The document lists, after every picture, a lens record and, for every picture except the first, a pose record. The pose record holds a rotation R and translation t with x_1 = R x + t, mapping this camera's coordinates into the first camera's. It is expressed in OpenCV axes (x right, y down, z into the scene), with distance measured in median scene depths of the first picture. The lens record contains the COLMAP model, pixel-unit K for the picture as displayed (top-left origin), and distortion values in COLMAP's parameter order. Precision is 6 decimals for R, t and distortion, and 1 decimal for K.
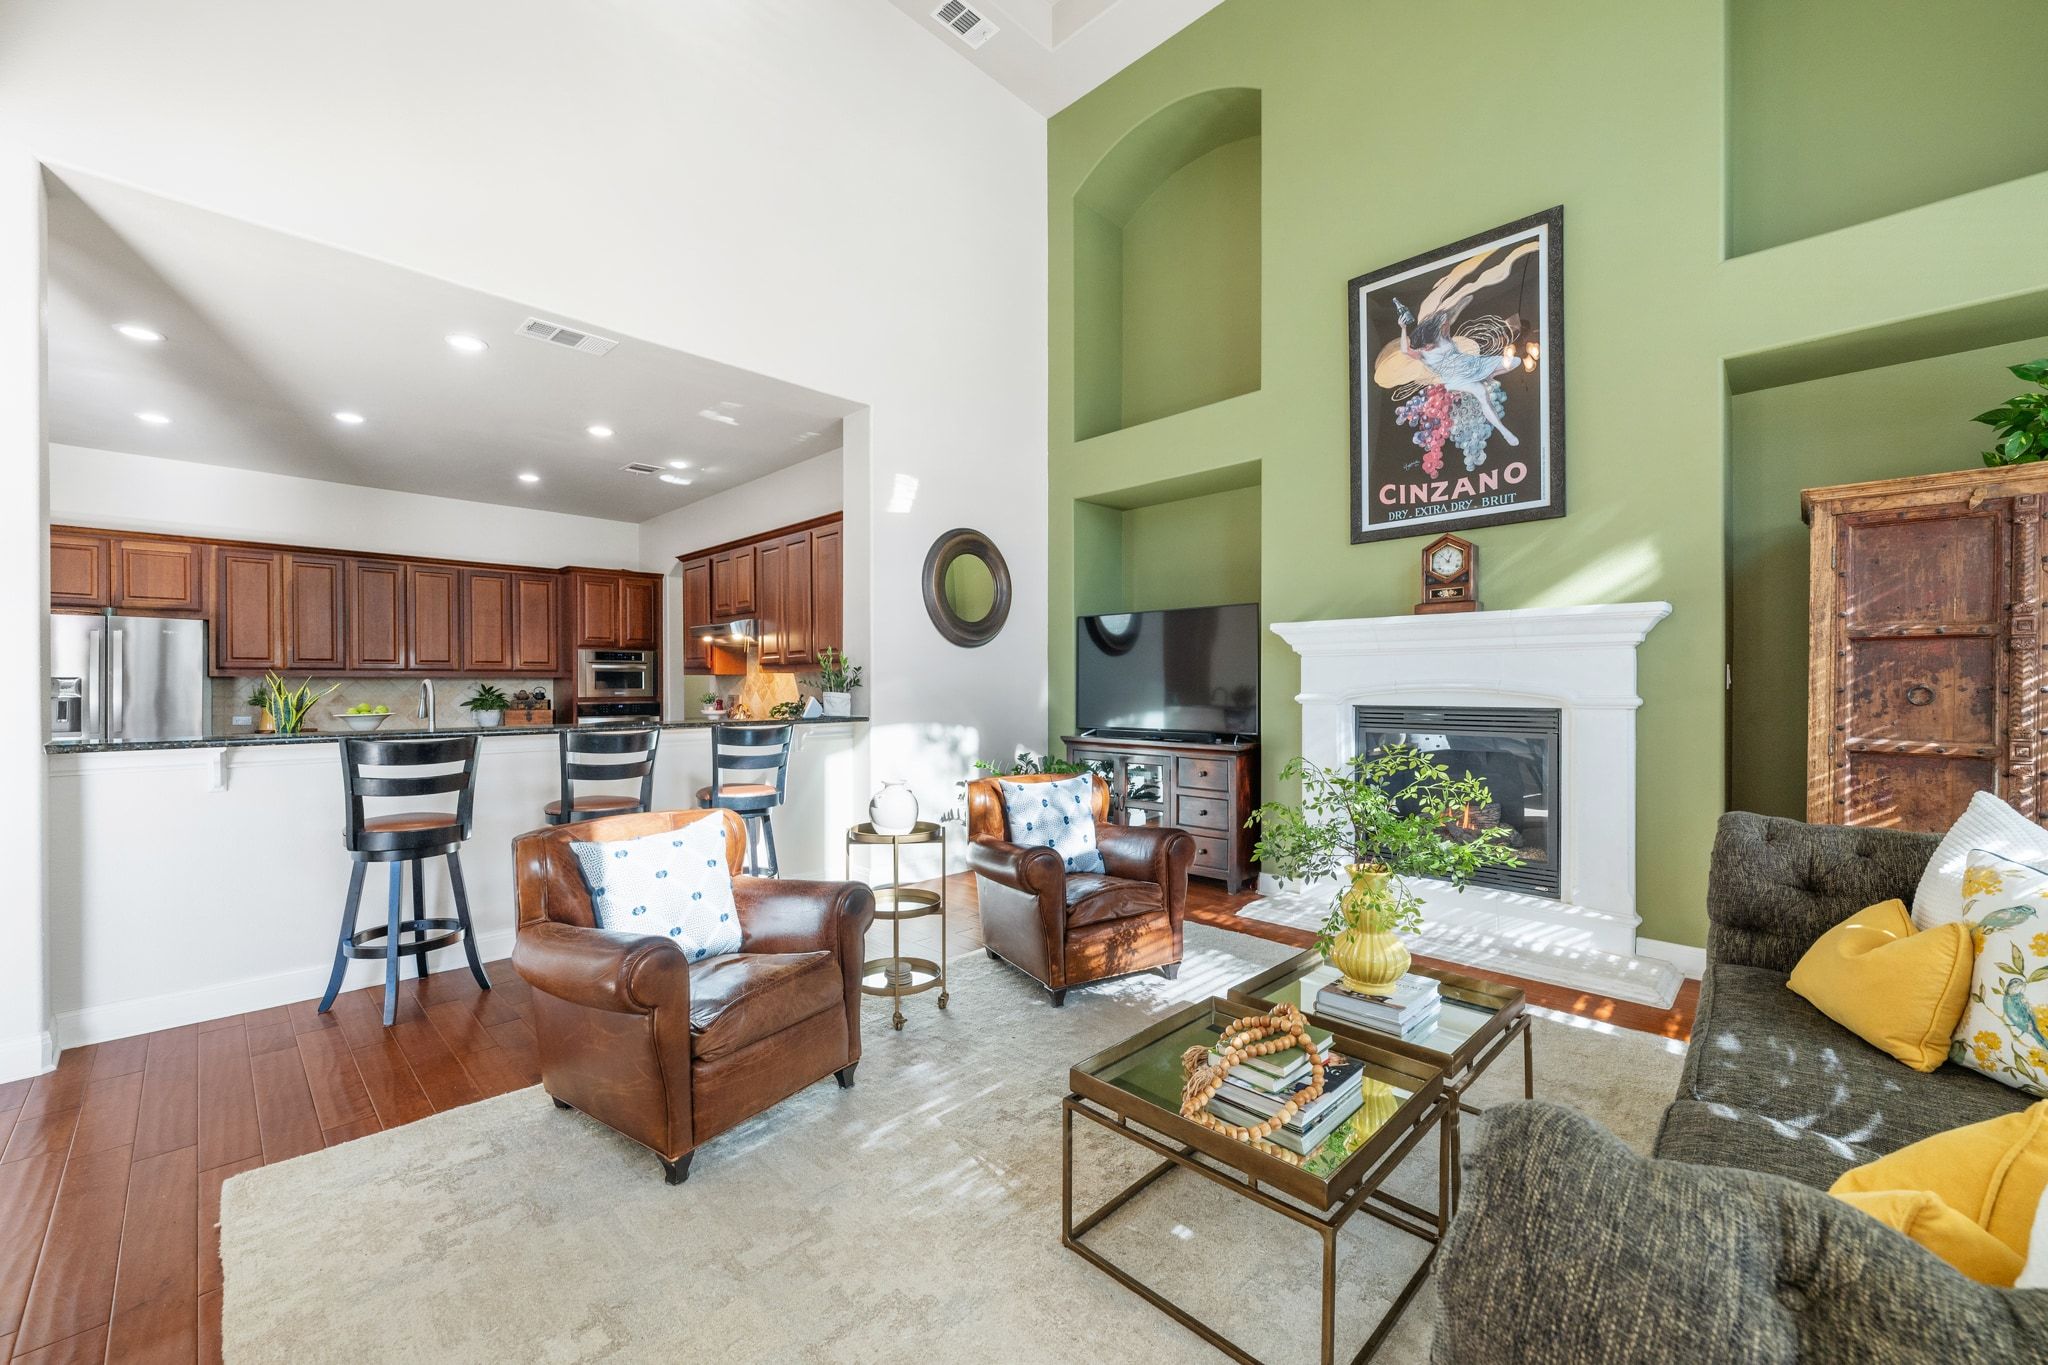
lens RADIAL K [[807.0, 0, 1024.7], [0, 807.0, 687.3], [0, 0, 1]] dist [0.001814, 0.000064]
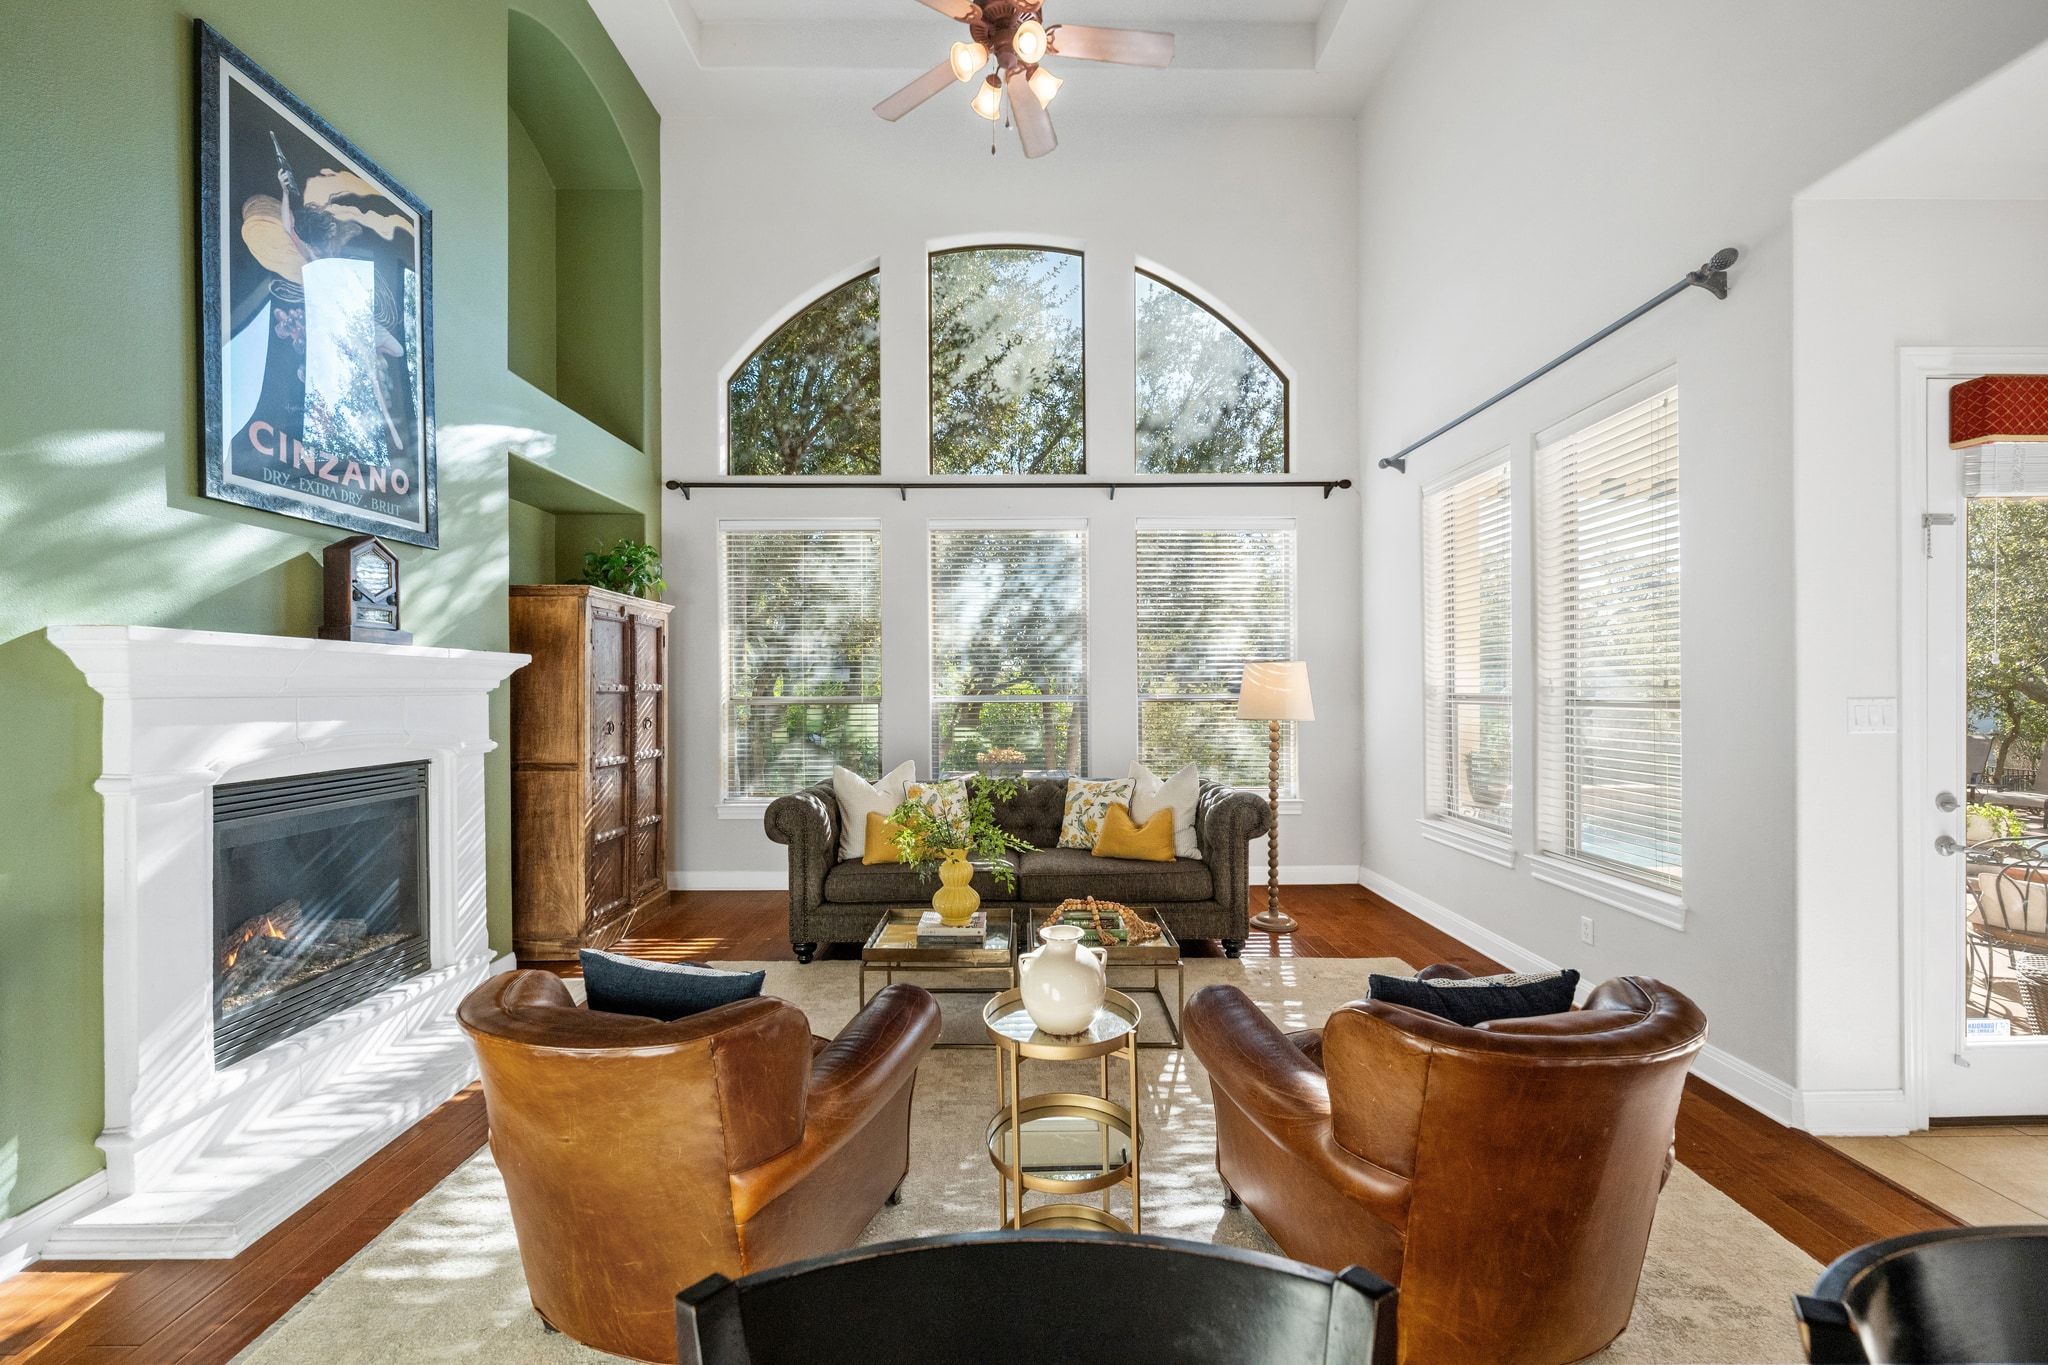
lens RADIAL K [[807.0, 0, 1018.9], [0, 807.0, 680.3], [0, 0, 1]] dist [0.001814, 0.000064]
pose [[-0.699717, 0.011330, 0.714331, -0.379305], [0.012527, 0.999915, -0.003588, -0.043052], [-0.714311, 0.006437, -0.699799, 0.987088]]
